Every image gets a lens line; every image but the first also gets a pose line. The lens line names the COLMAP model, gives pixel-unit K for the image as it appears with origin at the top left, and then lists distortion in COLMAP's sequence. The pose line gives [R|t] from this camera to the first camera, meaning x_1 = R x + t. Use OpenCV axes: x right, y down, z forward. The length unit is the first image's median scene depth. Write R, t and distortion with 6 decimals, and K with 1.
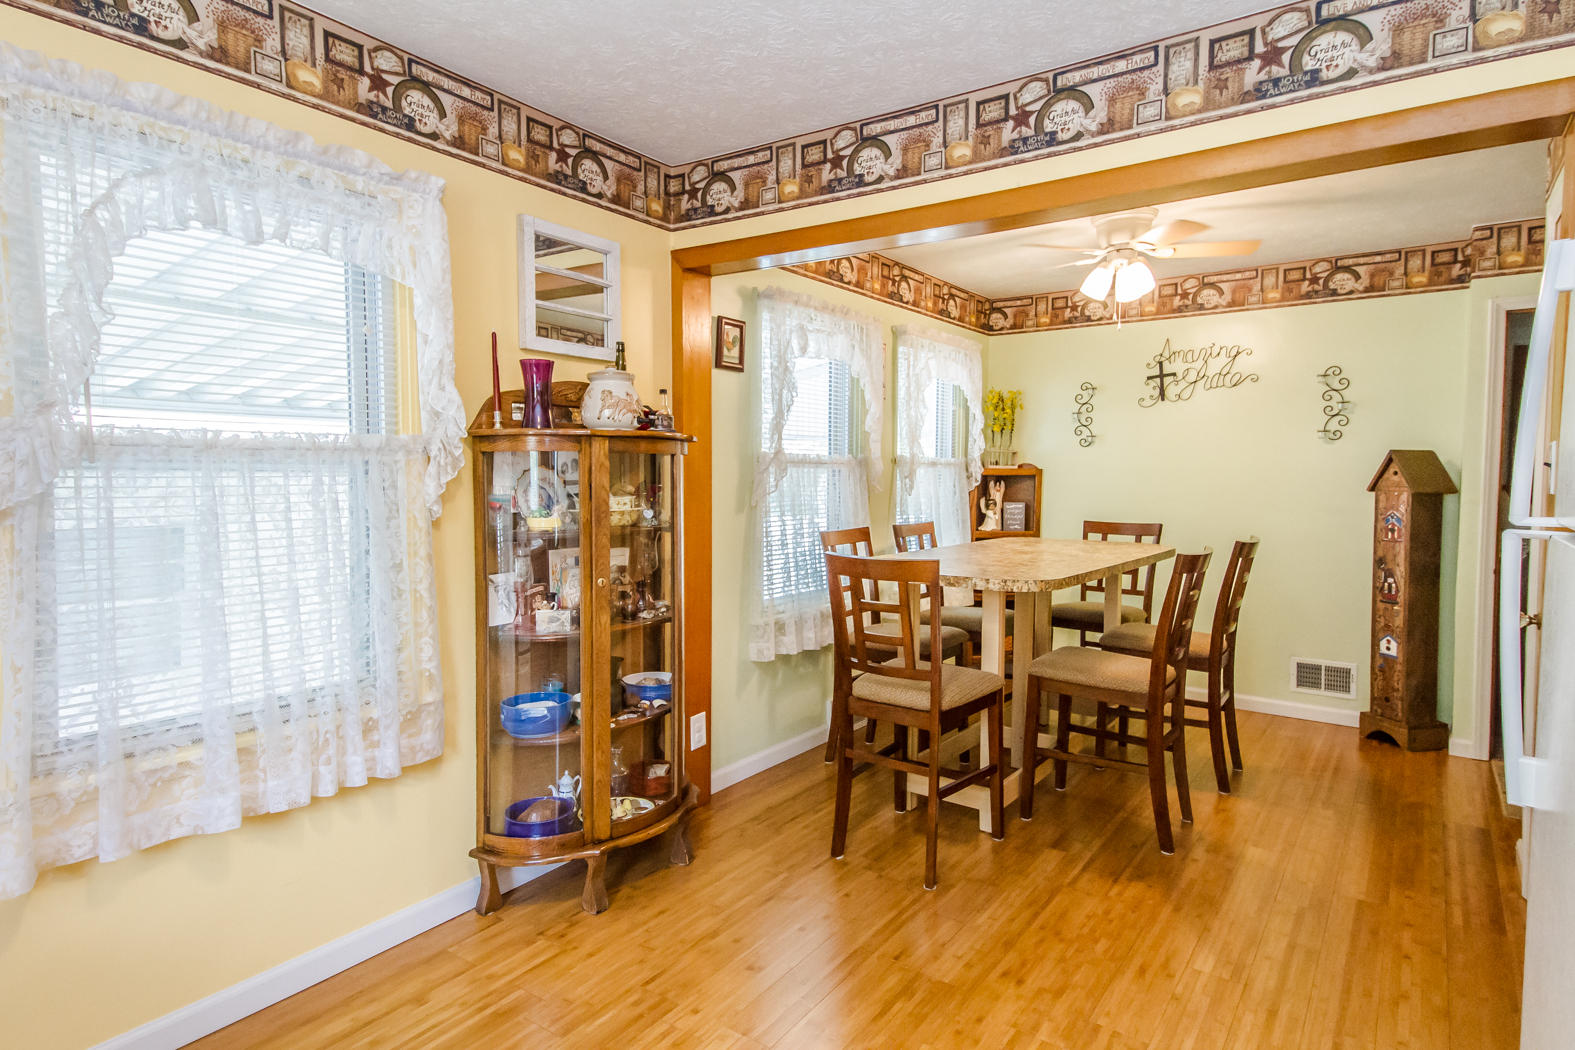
lens RADIAL K [[914.6, 0, 762.8], [0, 914.6, 525.7], [0, 0, 1]] dist [0.120558, -0.056049]
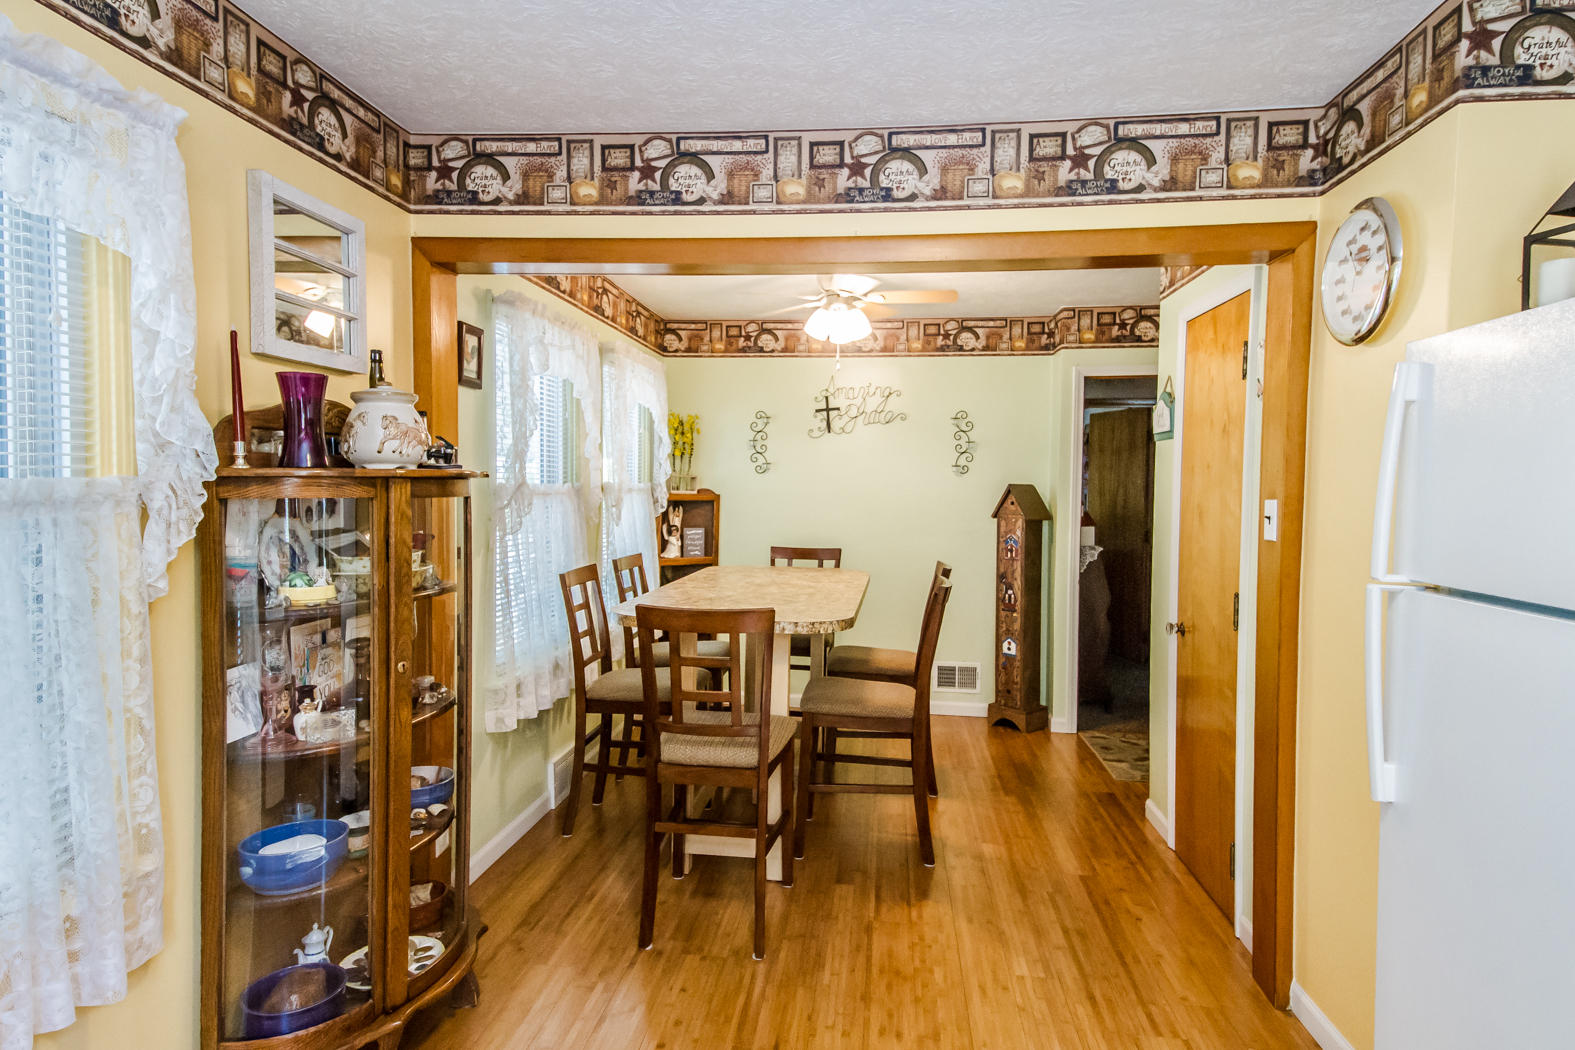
lens RADIAL K [[951.9, 0, 787.5], [0, 951.9, 525.0], [0, 0, 1]] dist [0.121831, -0.057898]
pose [[0.871419, -0.016848, 0.490250, -0.246931], [0.021302, 0.999767, -0.003506, -0.040301], [-0.490077, 0.013499, 0.871575, 0.113040]]
